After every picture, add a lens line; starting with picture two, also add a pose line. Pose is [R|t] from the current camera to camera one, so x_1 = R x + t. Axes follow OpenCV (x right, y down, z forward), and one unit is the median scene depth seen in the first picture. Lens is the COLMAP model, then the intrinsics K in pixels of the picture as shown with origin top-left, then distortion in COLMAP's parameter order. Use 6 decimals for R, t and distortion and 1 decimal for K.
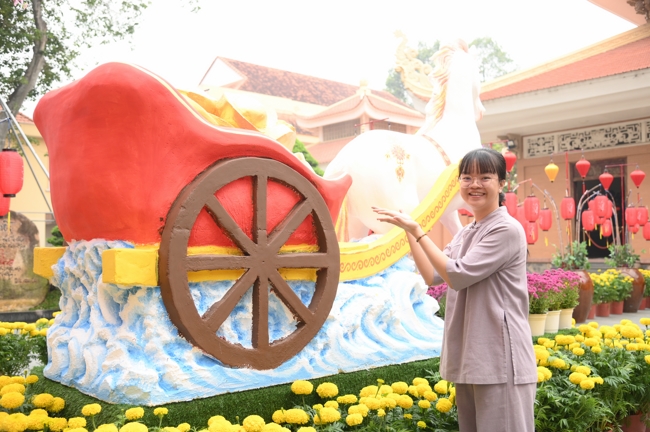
lens RADIAL K [[676.4, 0, 324.7], [0, 676.4, 217.4], [0, 0, 1]] dist [0.002828, 0.000000]
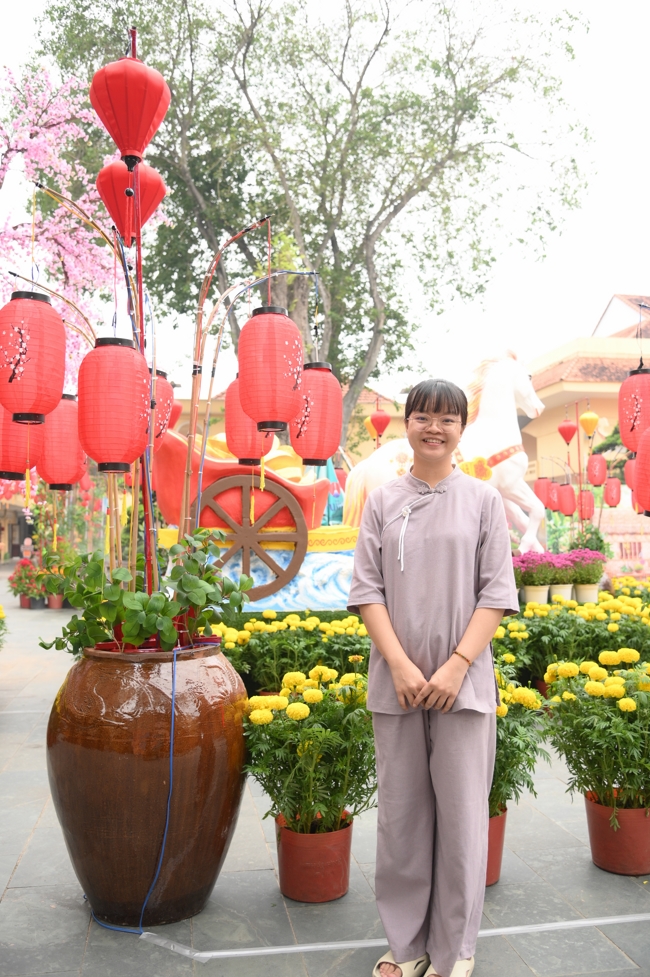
lens RADIAL K [[862.5, 0, 325.7], [0, 862.5, 488.2], [0, 0, 1]] dist [-0.005636, -0.001608]
pose [[0.861111, -0.031588, -0.507435, 1.008999], [0.024386, 0.999485, -0.020834, -0.005526], [0.507832, 0.005566, 0.861438, -0.638543]]
